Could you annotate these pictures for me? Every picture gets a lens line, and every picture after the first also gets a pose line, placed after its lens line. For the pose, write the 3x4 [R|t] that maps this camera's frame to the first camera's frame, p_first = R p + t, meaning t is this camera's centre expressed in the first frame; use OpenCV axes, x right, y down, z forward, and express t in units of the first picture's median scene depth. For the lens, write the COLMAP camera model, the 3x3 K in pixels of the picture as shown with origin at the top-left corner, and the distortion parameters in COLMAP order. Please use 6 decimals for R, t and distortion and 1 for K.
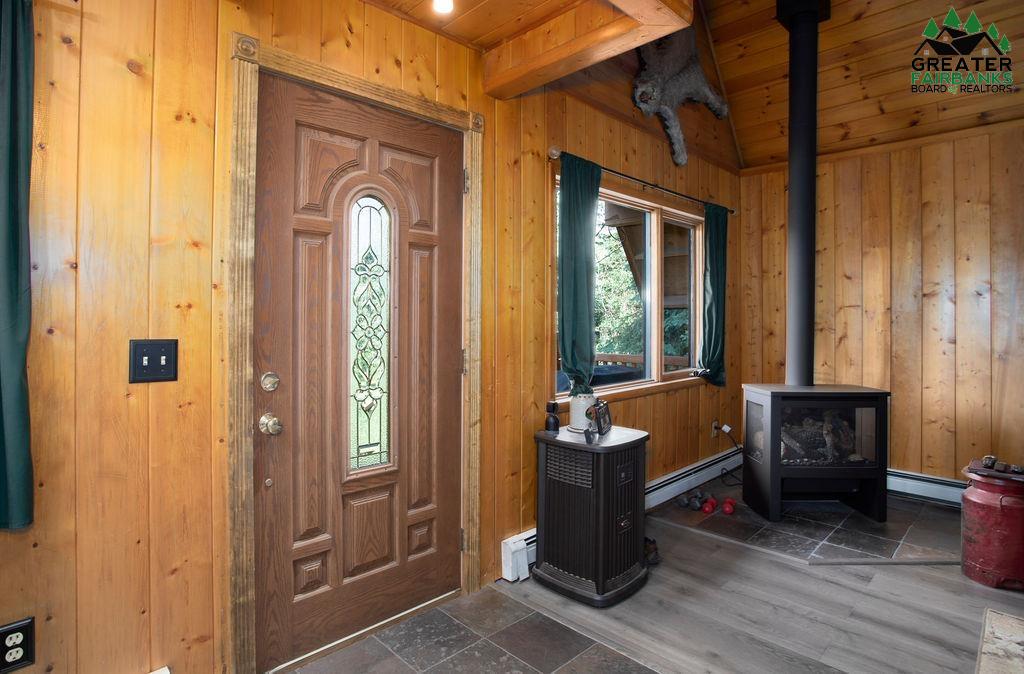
lens RADIAL K [[536.1, 0, 478.7], [0, 536.1, 314.0], [0, 0, 1]] dist [-0.069757, 0.029326]
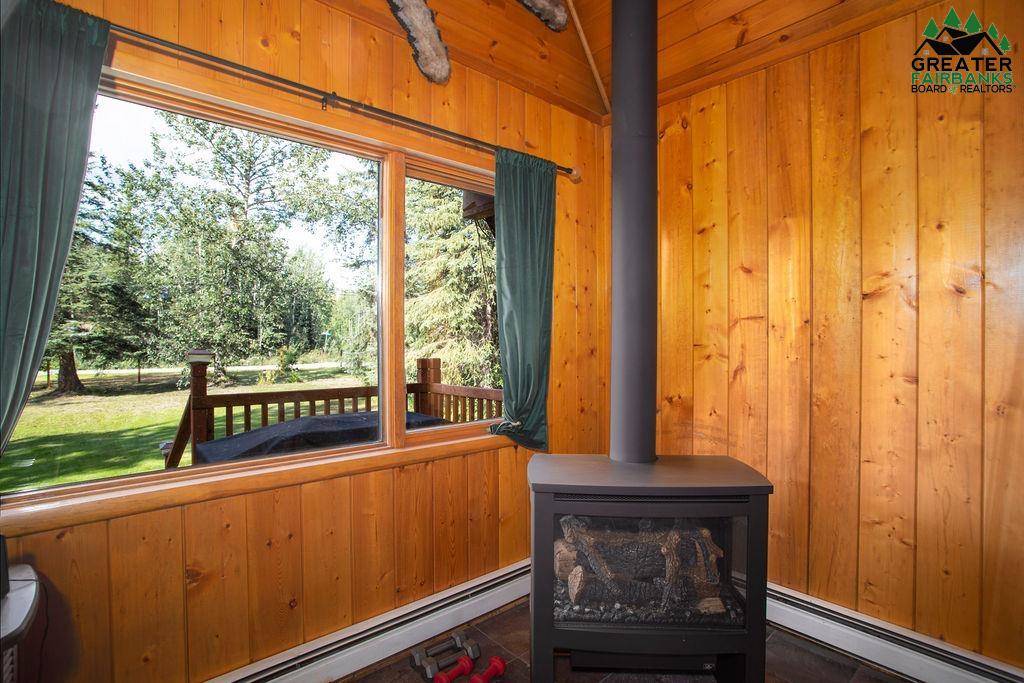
lens RADIAL K [[491.8, 0, 513.9], [0, 491.8, 344.4], [0, 0, 1]] dist [-0.068860, 0.027590]
pose [[0.999845, -0.004758, -0.016925, 0.752431], [0.004982, 0.999900, 0.013211, 0.011056], [0.016860, -0.013294, 0.999769, 0.730045]]
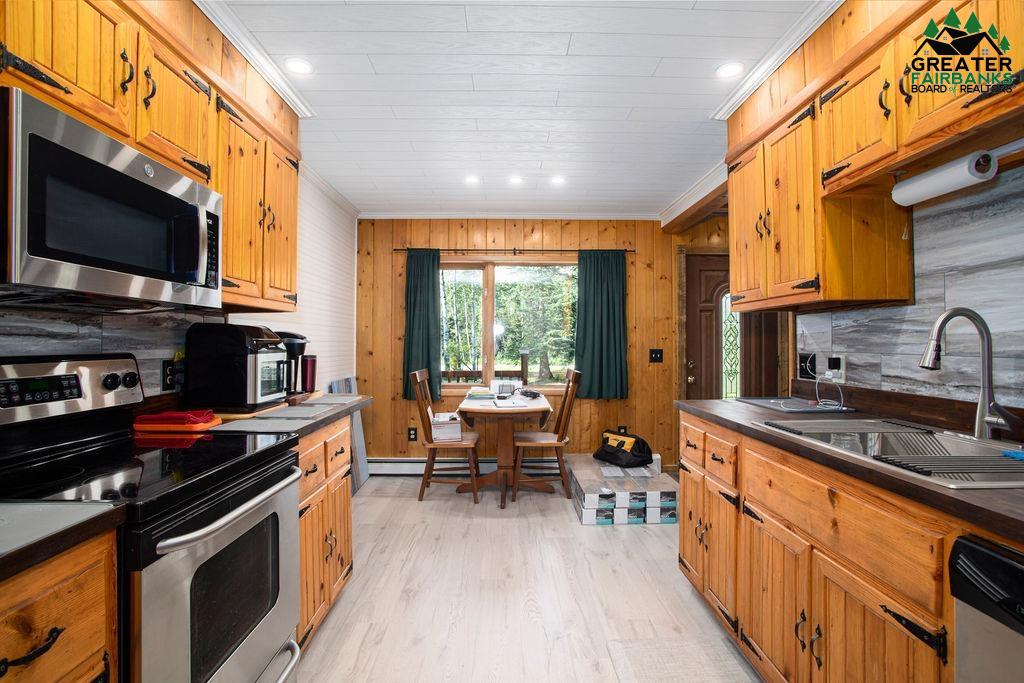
lens RADIAL K [[500.7, 0, 516.8], [0, 500.7, 344.4], [0, 0, 1]] dist [-0.070836, 0.031531]
pose [[0.750247, -0.006500, -0.661125, 0.506931], [0.011056, 0.999935, 0.002715, 0.001314], [0.661065, -0.009347, 0.750271, -1.236838]]
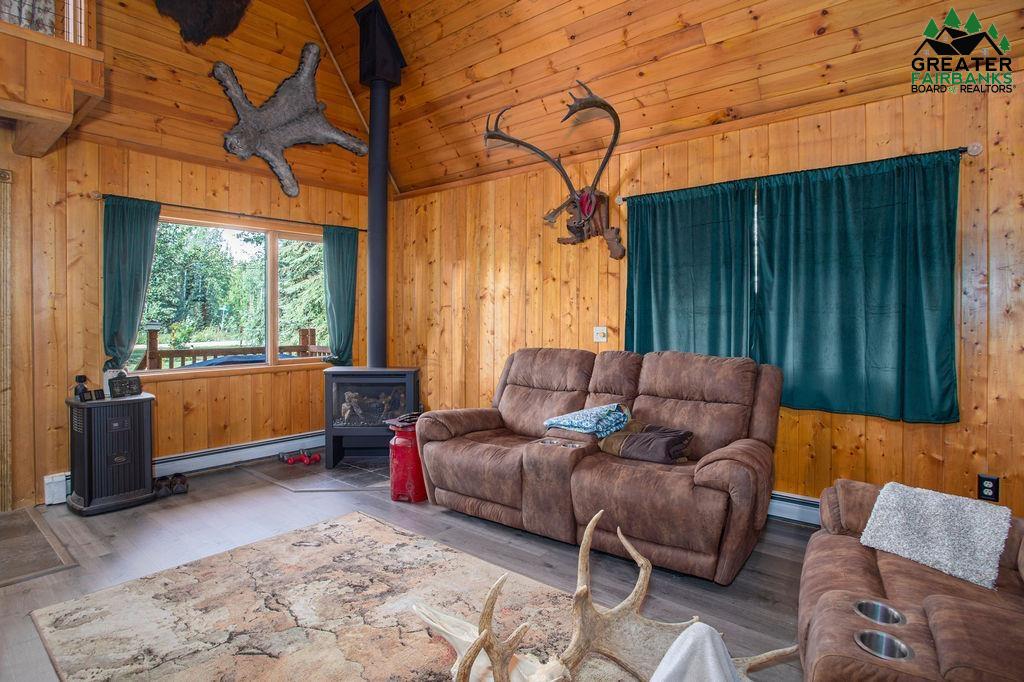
lens RADIAL K [[535.9, 0, 521.9], [0, 535.9, 321.3], [0, 0, 1]] dist [-0.081277, 0.035067]
pose [[0.990814, -0.003943, 0.135175, 1.199283], [0.002086, 0.999901, 0.013883, 0.007189], [-0.135216, -0.013473, 0.990725, -0.535730]]
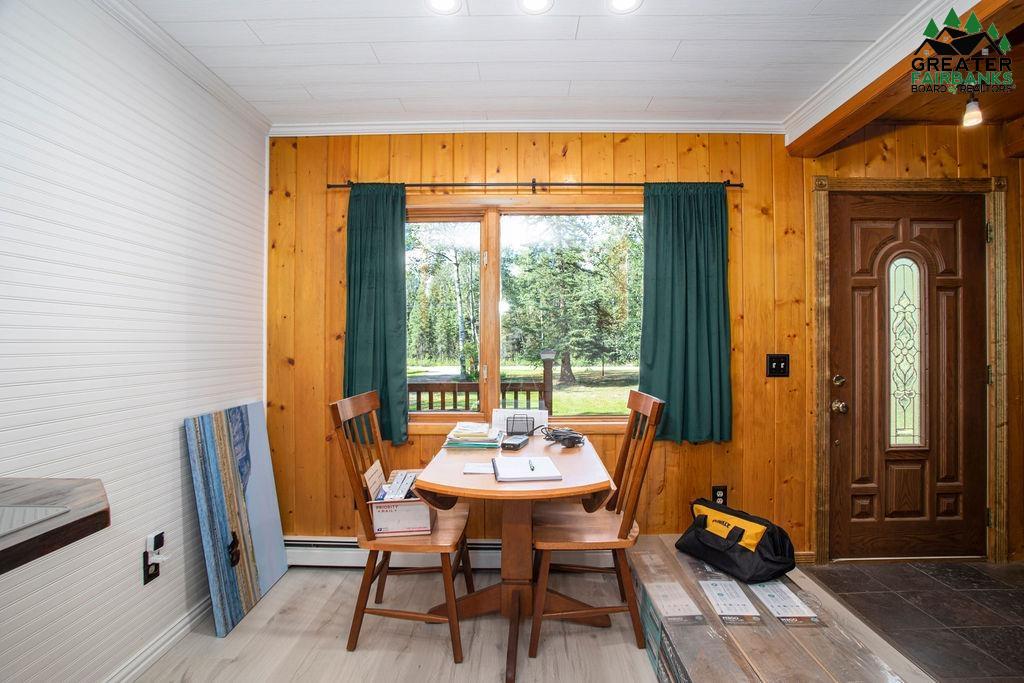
lens RADIAL K [[508.1, 0, 515.9], [0, 508.1, 342.5], [0, 0, 1]] dist [-0.075244, 0.029246]
pose [[0.722962, -0.011477, -0.690792, -0.044443], [0.013438, 0.999906, -0.002549, -0.000517], [0.690757, -0.007440, 0.723049, -0.618694]]
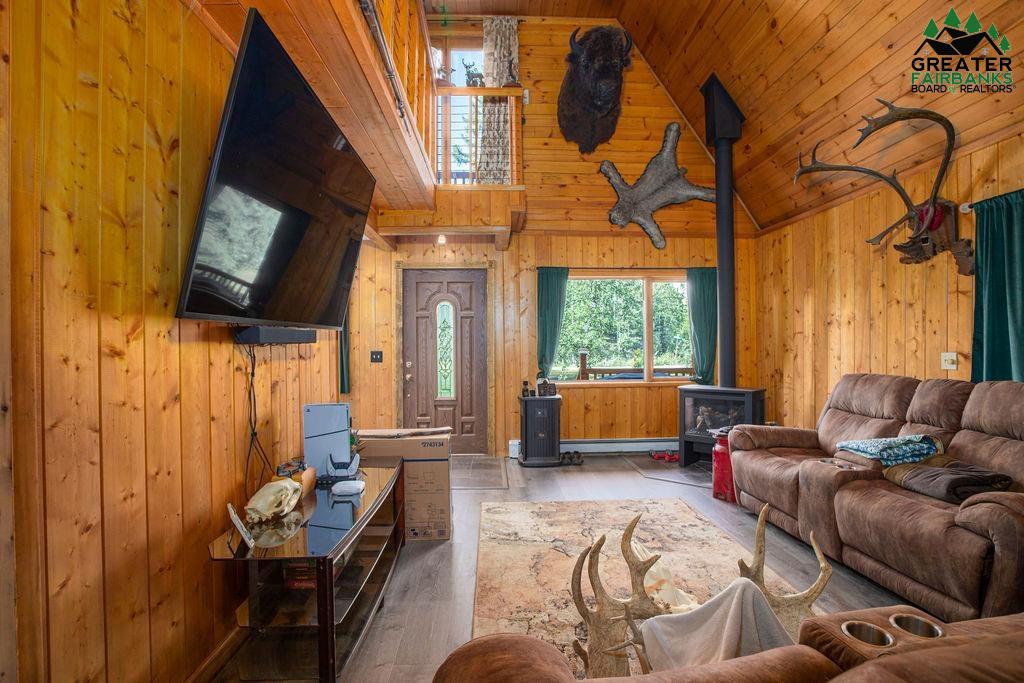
lens RADIAL K [[508.1, 0, 515.9], [0, 508.1, 342.5], [0, 0, 1]] dist [-0.075244, 0.029246]
pose [[0.762304, -0.012002, -0.647107, 1.640952], [0.012494, 0.999915, -0.003828, 0.010293], [0.647098, -0.005167, 0.762389, -0.732057]]
